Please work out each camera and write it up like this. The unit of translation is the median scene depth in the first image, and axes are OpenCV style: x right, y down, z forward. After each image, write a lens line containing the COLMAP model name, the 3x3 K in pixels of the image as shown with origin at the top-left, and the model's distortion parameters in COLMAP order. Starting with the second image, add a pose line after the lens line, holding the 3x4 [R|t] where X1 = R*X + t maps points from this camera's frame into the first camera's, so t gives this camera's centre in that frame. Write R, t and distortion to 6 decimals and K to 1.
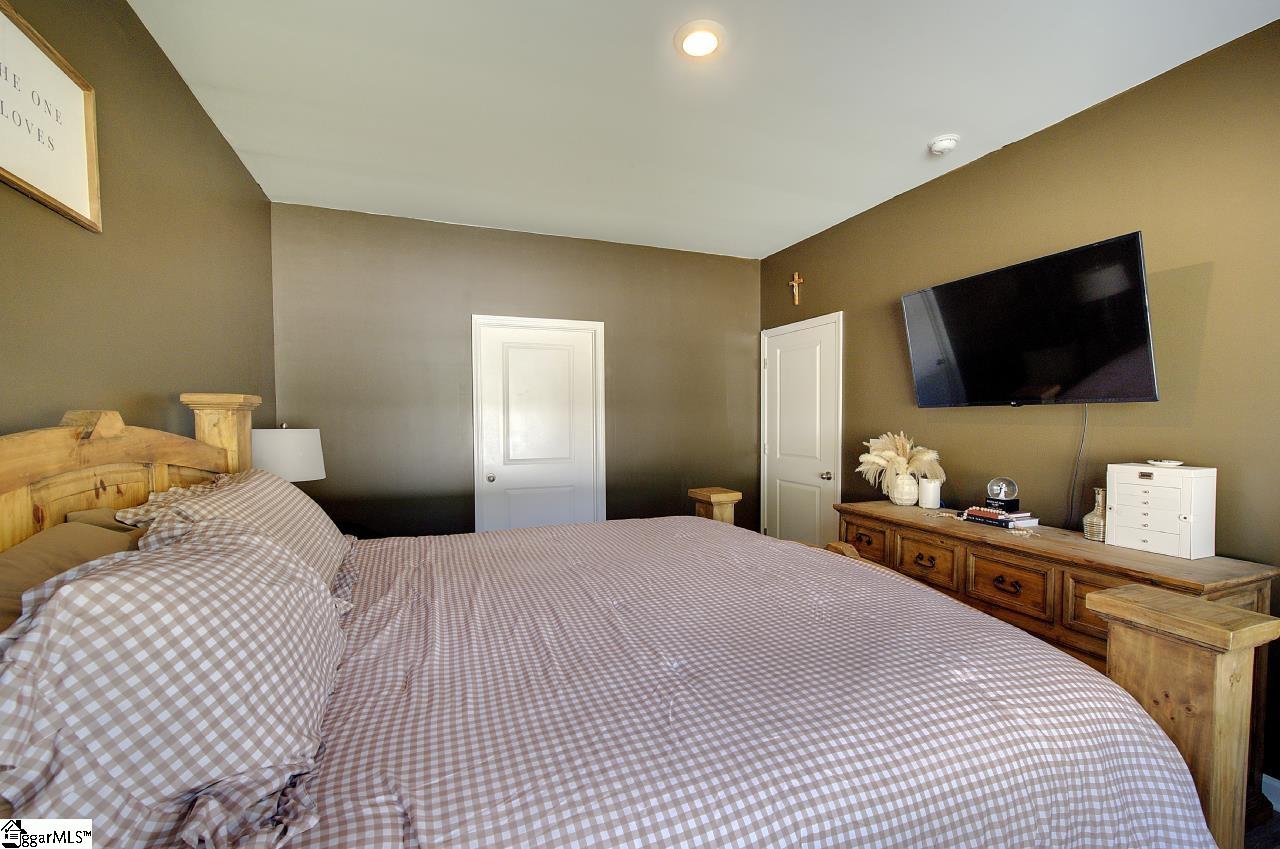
lens RADIAL K [[514.6, 0, 636.7], [0, 514.6, 421.7], [0, 0, 1]] dist [0.001421, 0.000249]
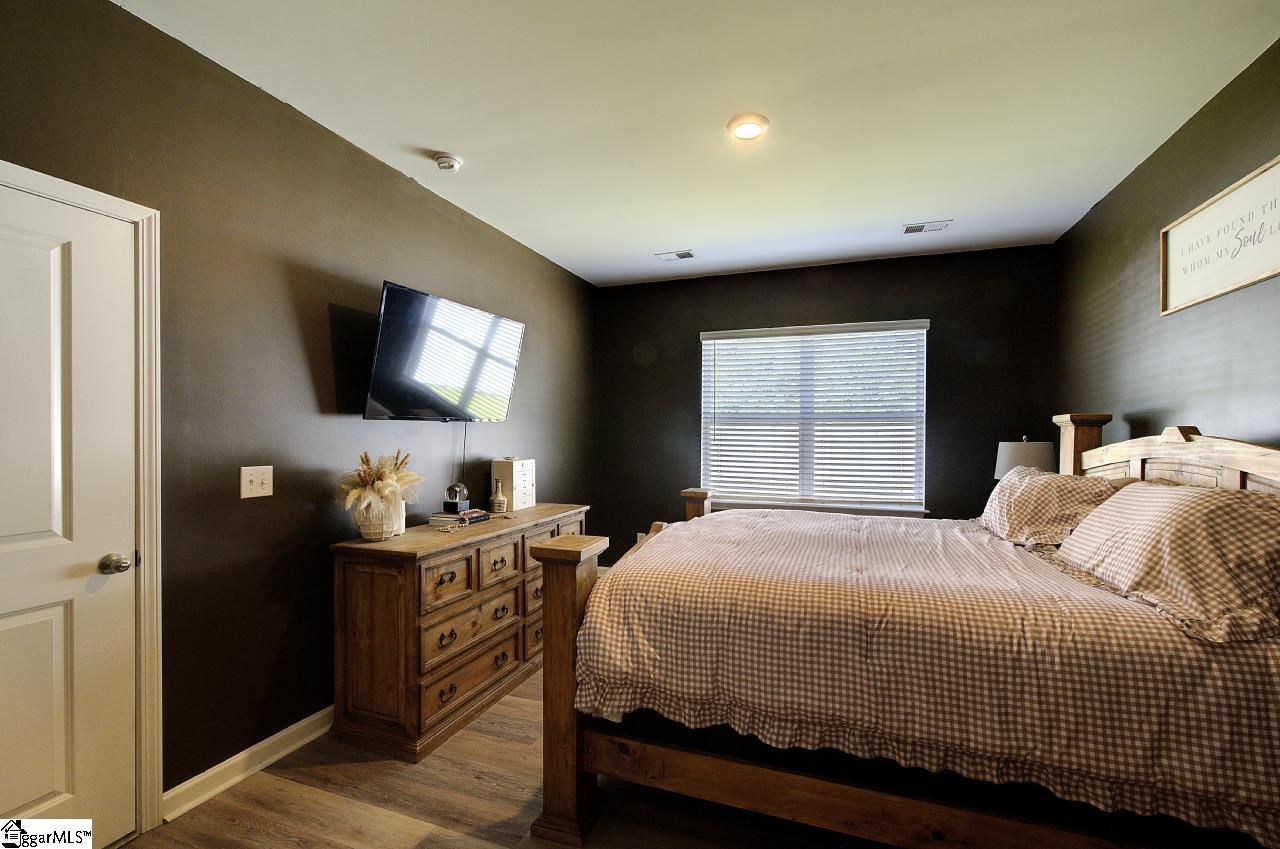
lens RADIAL K [[558.1, 0, 643.8], [0, 558.1, 432.4], [0, 0, 1]] dist [-0.000314, 0.000799]
pose [[-0.749114, 0.004694, 0.662425, -0.391587], [0.004808, 0.999987, -0.001649, -0.003670], [-0.662424, 0.001949, -0.749126, 1.464161]]
